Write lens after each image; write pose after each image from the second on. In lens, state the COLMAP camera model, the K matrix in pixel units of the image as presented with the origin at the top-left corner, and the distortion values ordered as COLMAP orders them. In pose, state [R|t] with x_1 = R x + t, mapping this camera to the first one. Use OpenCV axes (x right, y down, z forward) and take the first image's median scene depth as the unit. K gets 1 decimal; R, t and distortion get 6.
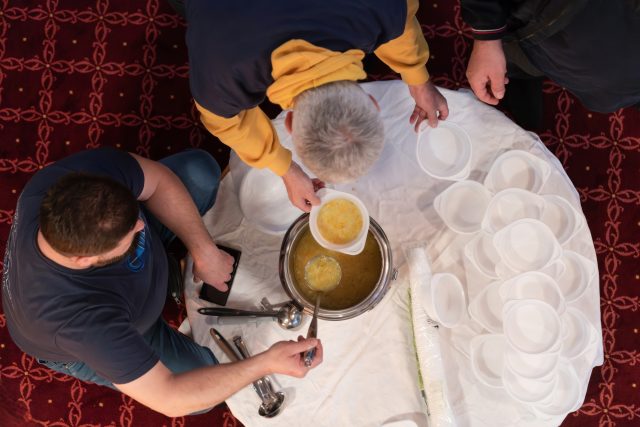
lens RADIAL K [[1206.5, 0, 315.0], [0, 1206.5, 185.1], [0, 0, 1]] dist [-0.084442, 0.000000]
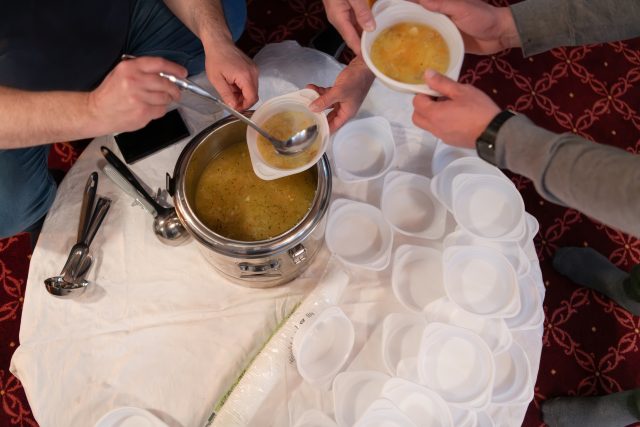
lens RADIAL K [[629.1, 0, 326.0], [0, 629.1, 216.8], [0, 0, 1]] dist [-0.024549, 0.000000]
pose [[0.712744, 0.686820, -0.142385, 0.108409], [-0.701041, 0.690818, -0.176951, 0.106547], [-0.023172, 0.225938, 0.973866, 0.590505]]
